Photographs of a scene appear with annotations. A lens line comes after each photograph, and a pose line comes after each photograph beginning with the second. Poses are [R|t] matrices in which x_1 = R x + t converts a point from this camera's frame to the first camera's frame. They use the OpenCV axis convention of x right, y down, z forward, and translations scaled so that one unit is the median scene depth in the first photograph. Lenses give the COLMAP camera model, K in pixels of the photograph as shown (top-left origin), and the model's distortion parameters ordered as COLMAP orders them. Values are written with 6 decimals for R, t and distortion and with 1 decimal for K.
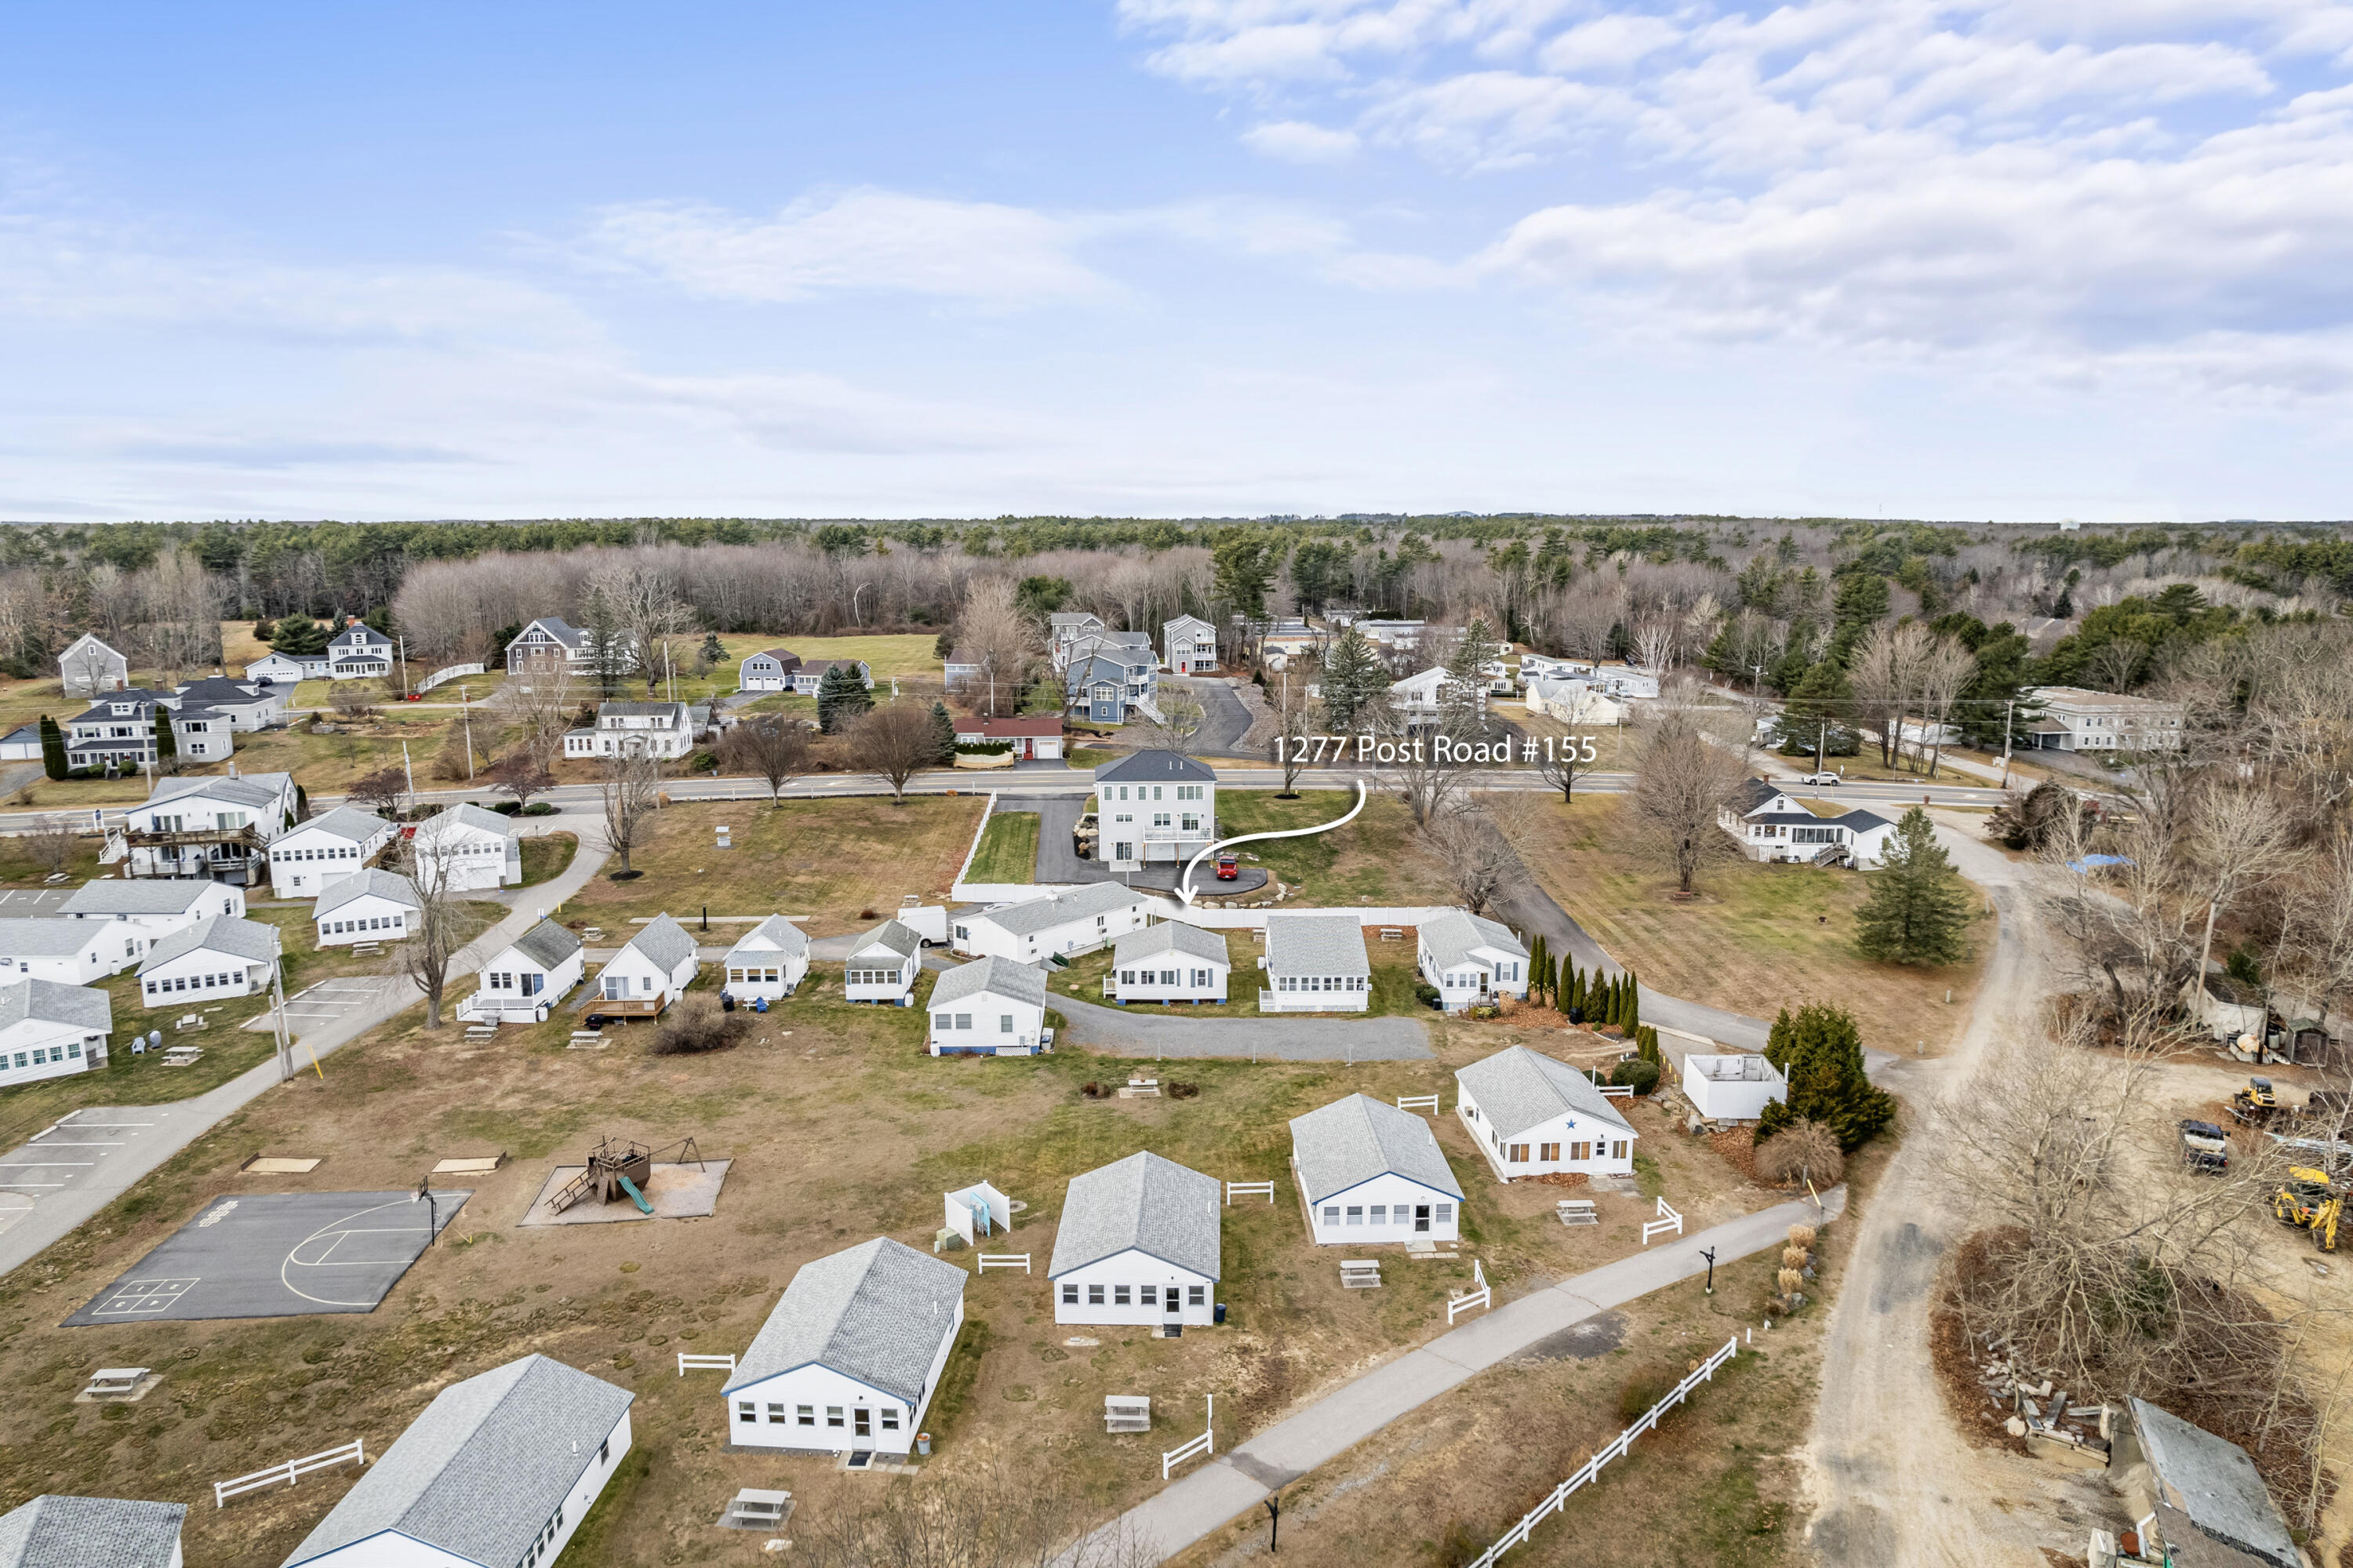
lens RADIAL K [[1500.3, 0, 1195.5], [0, 1500.3, 787.9], [0, 0, 1]] dist [-0.092506, 0.084675]
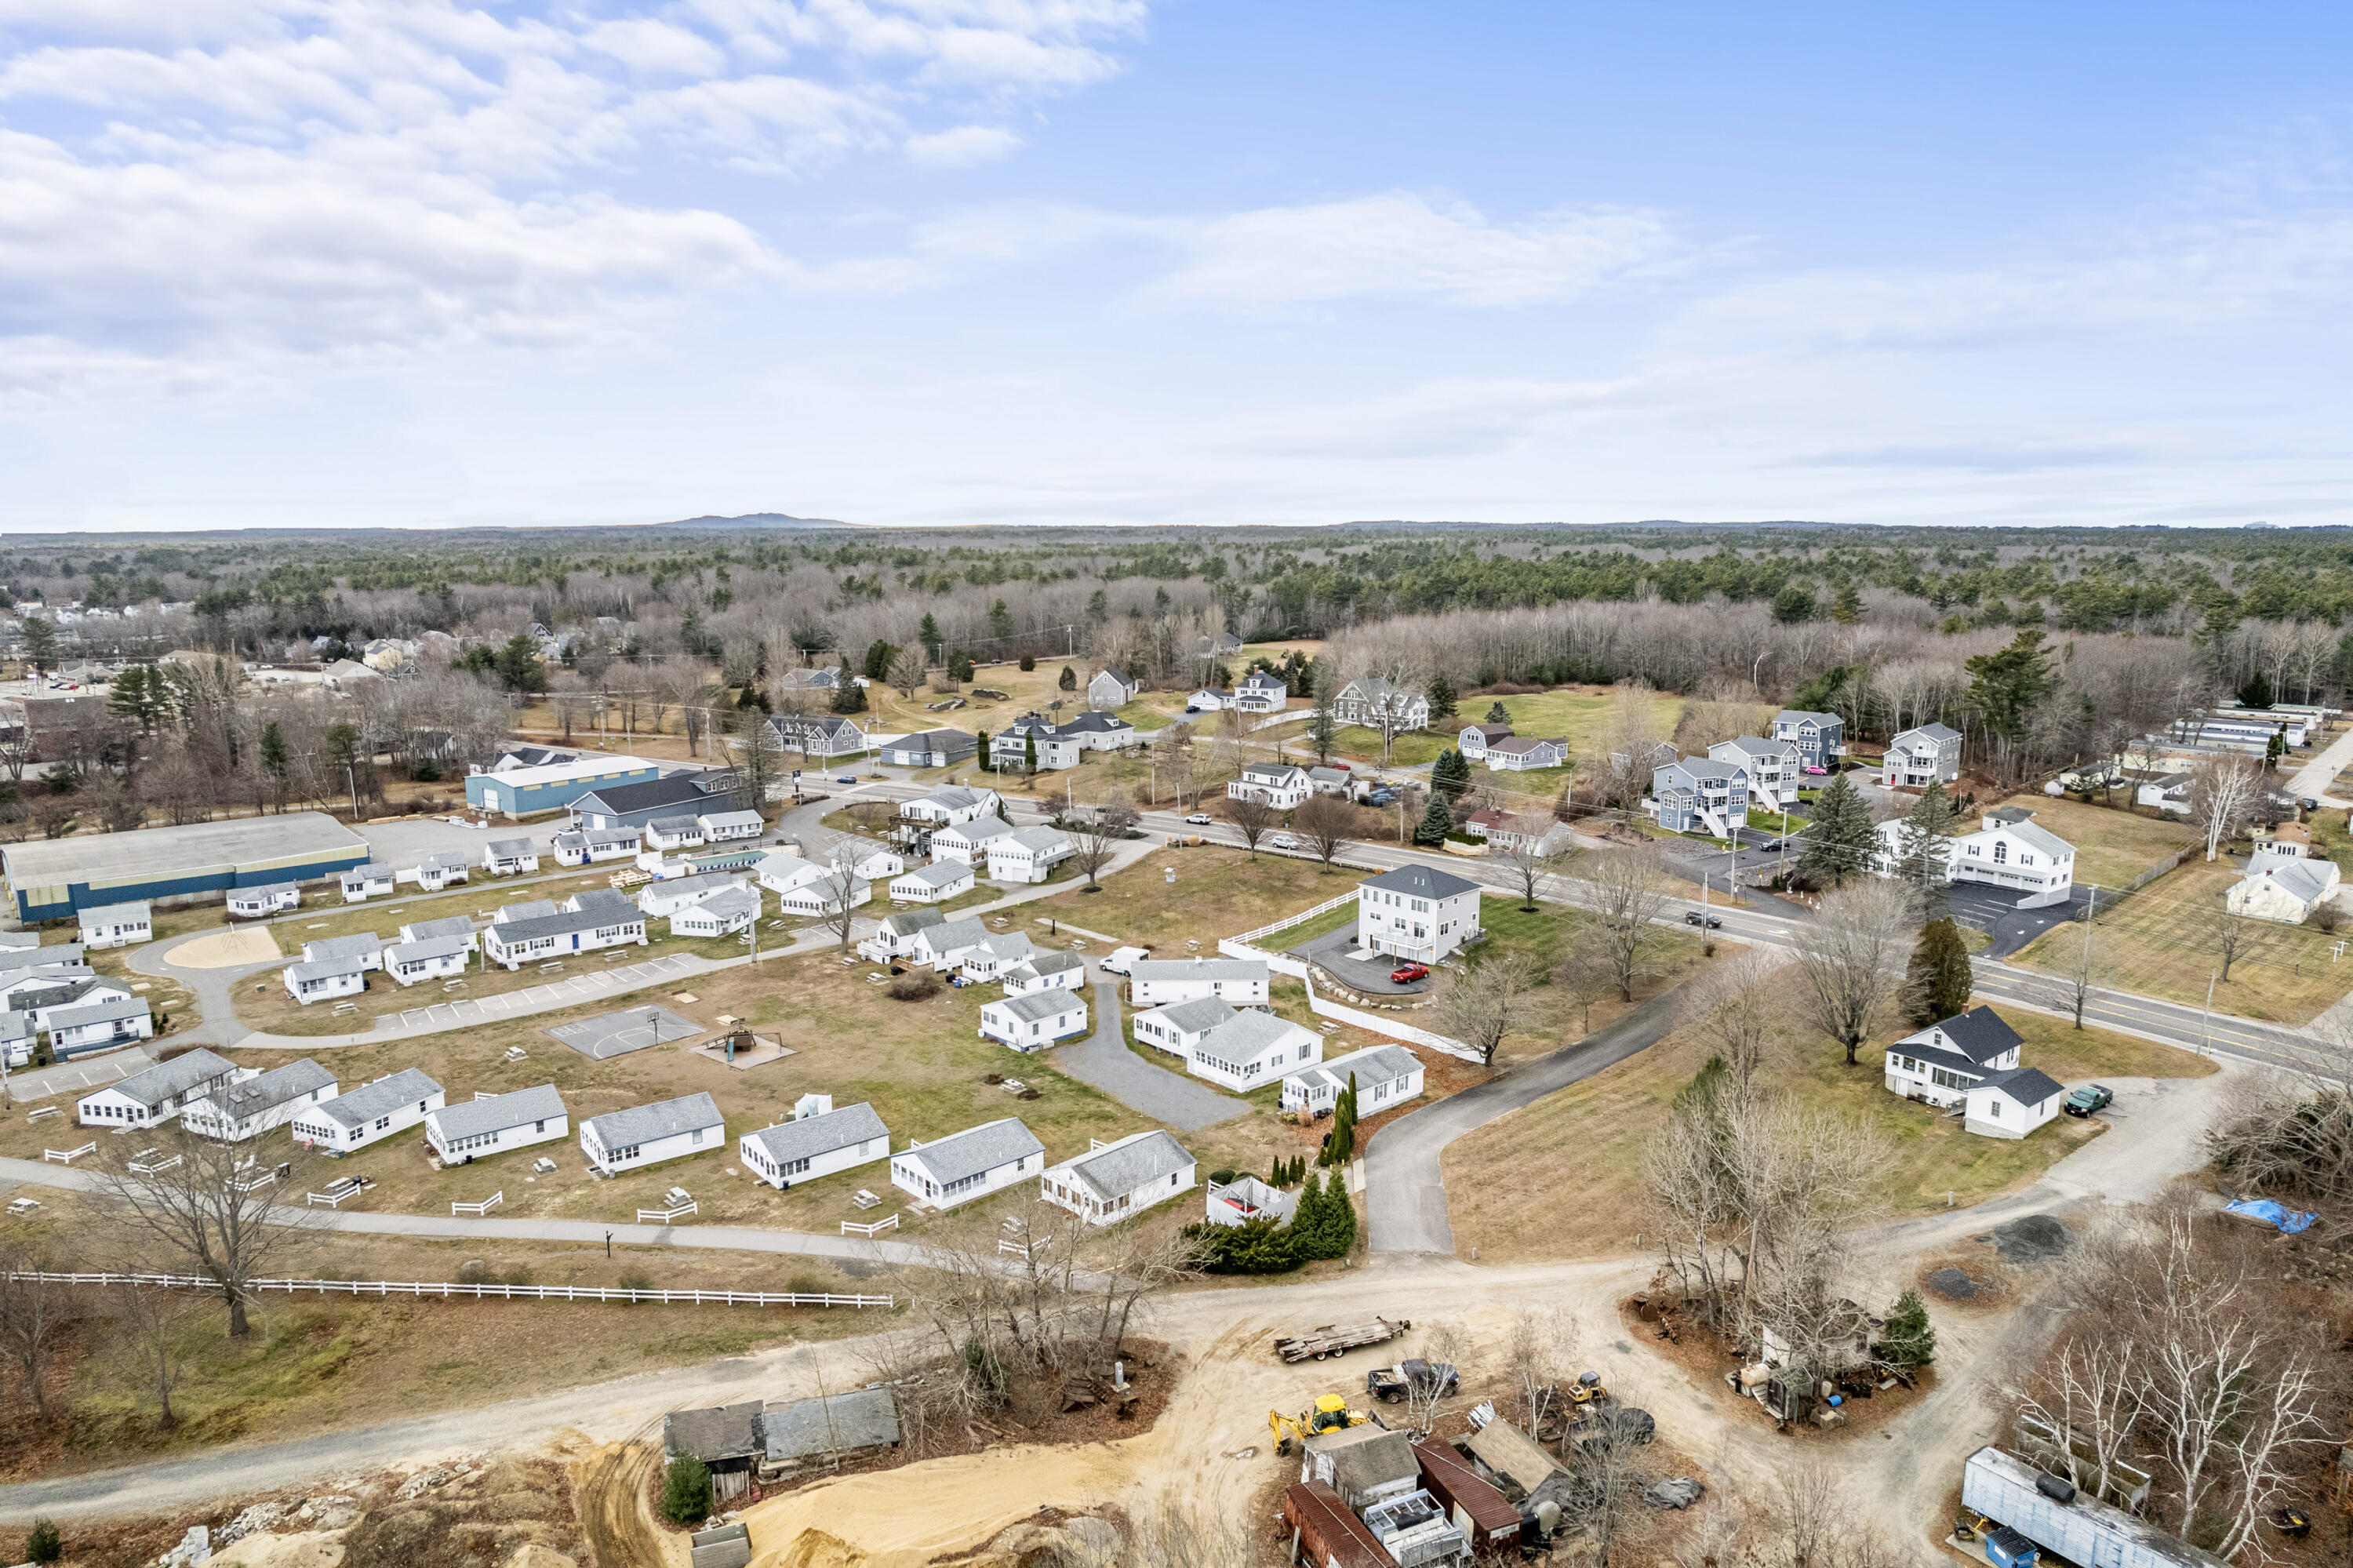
lens RADIAL K [[1500.3, 0, 1195.5], [0, 1500.3, 787.9], [0, 0, 1]] dist [-0.092506, 0.084675]
pose [[0.664345, 0.128288, -0.736334, 0.741609], [-0.128116, 0.990125, 0.056914, -0.134585], [0.736364, 0.056526, 0.674220, 0.053056]]
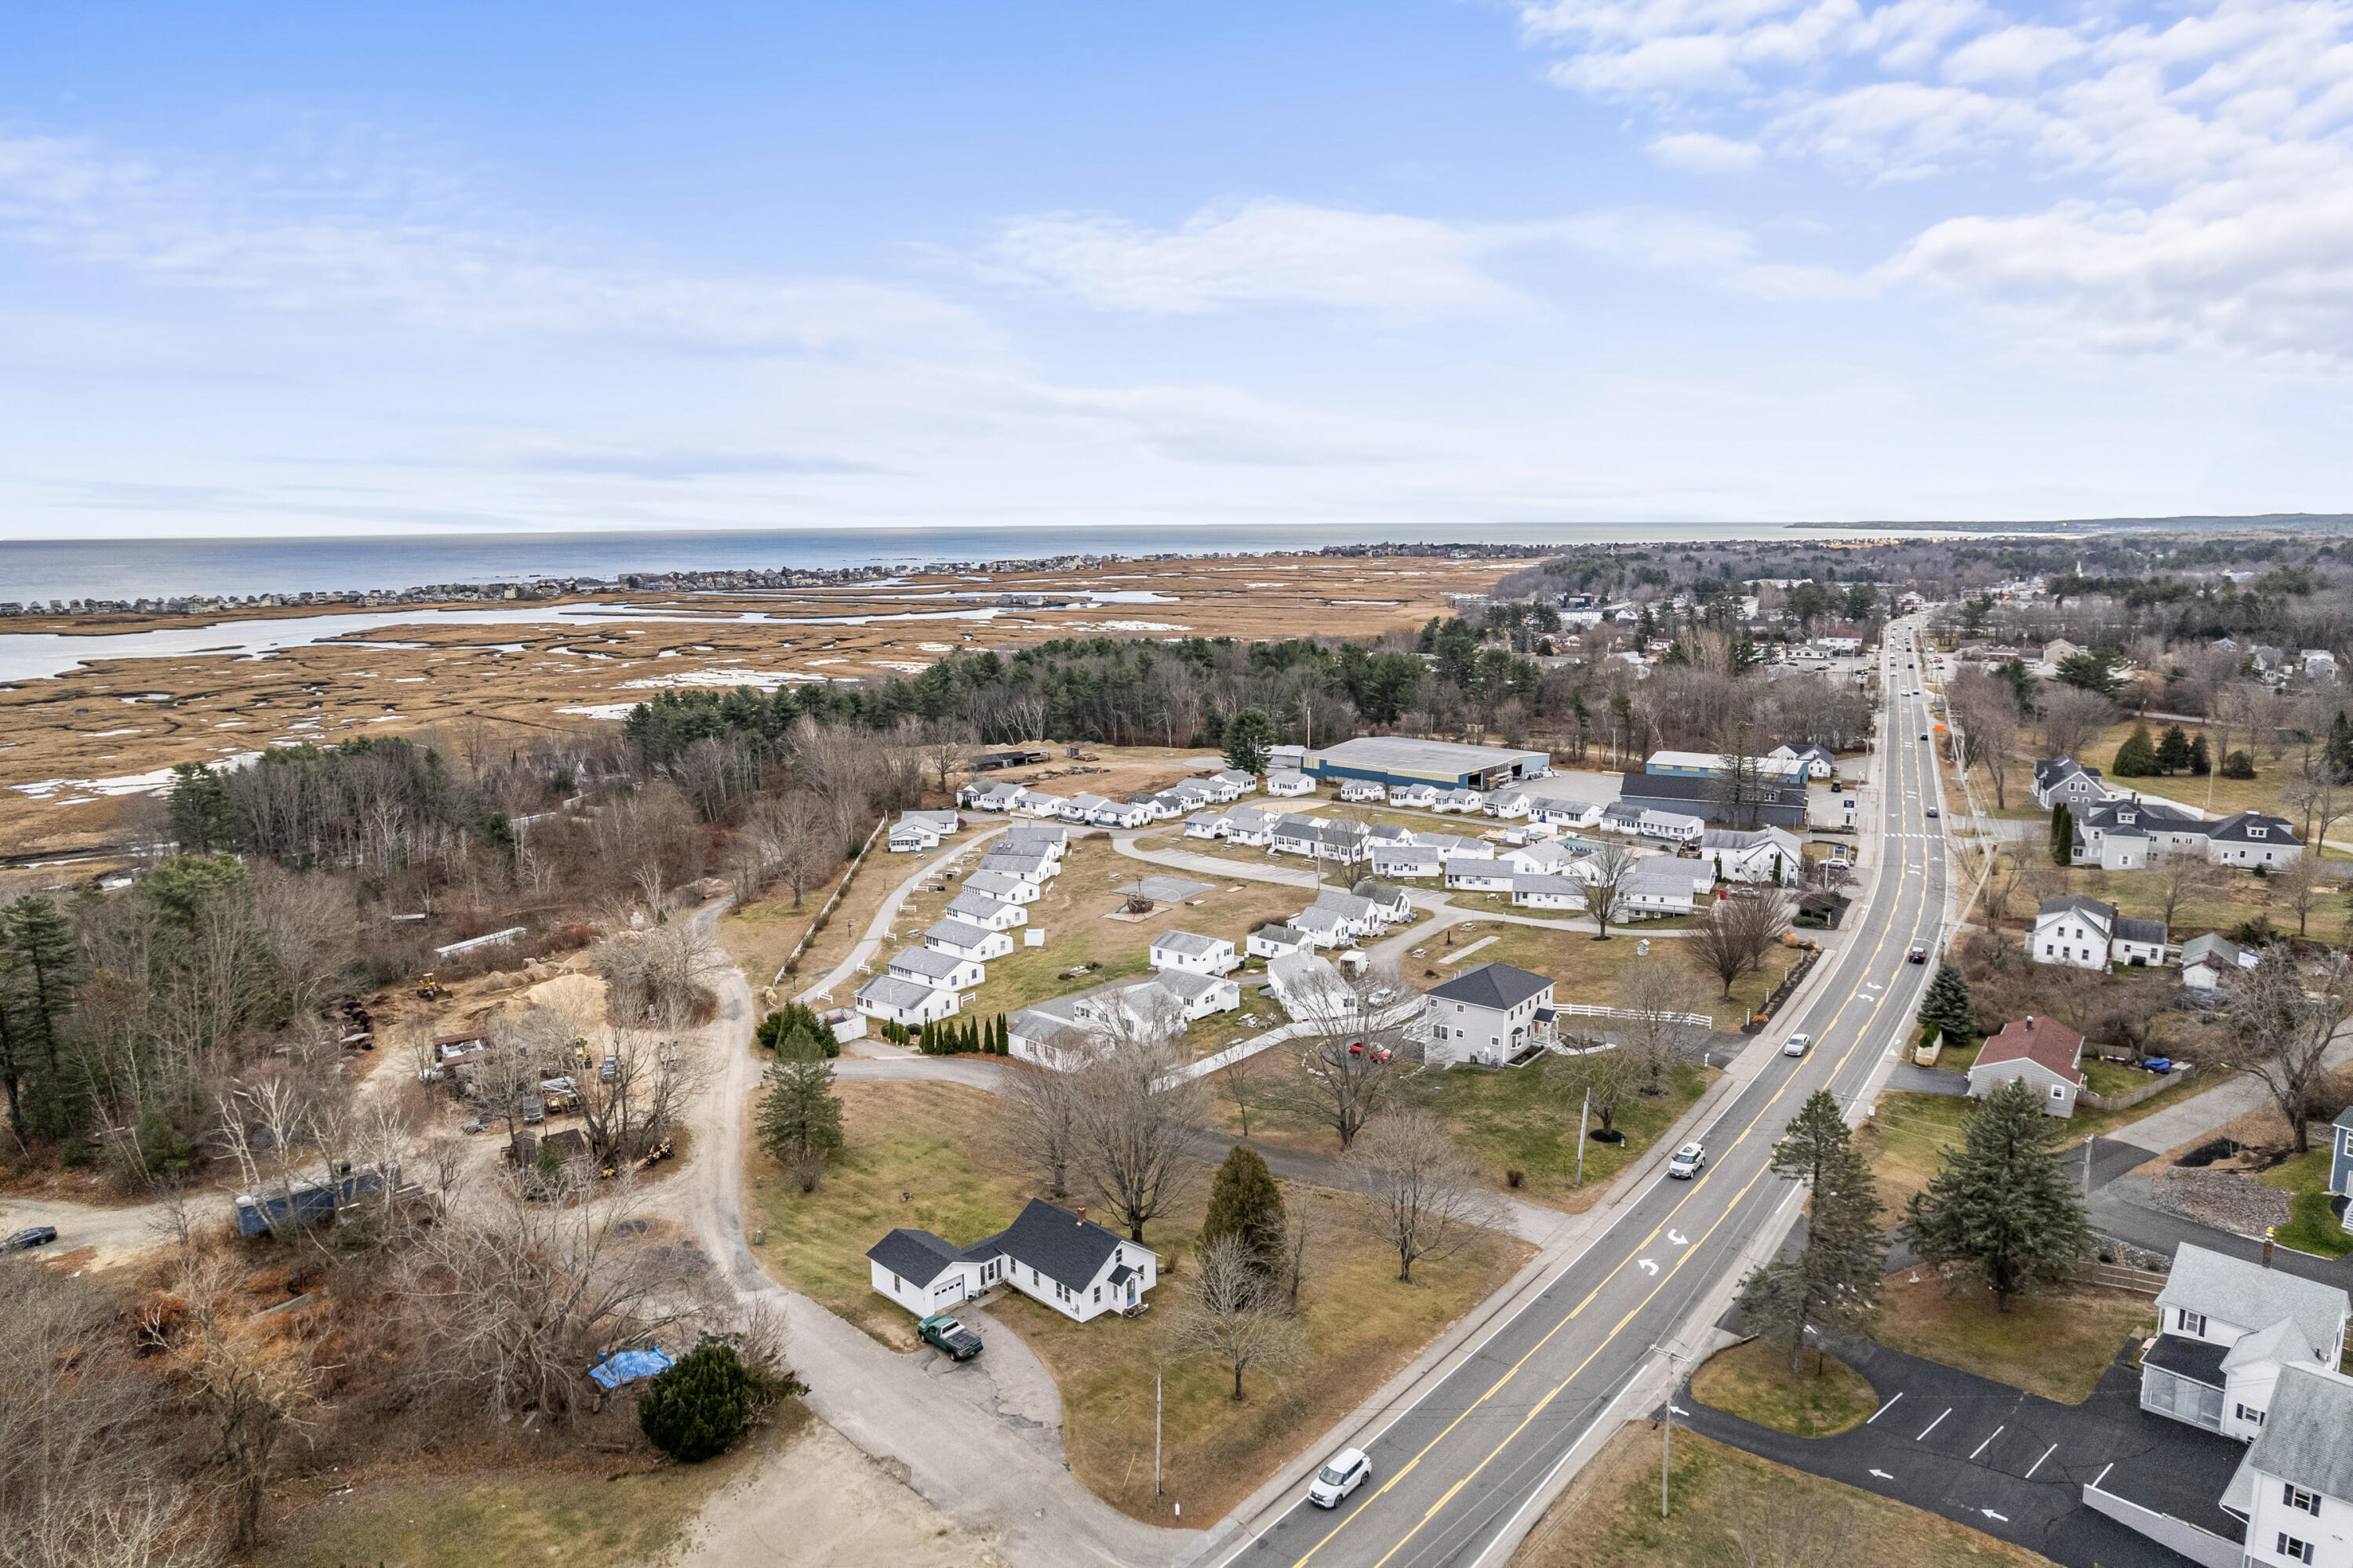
lens RADIAL K [[1500.3, 0, 1195.5], [0, 1500.3, 787.9], [0, 0, 1]] dist [-0.092506, 0.084675]
pose [[-0.647803, 0.140380, -0.748762, 0.880233], [-0.125484, 0.949787, 0.286633, -0.416592], [0.751402, 0.279640, -0.597660, 1.424832]]
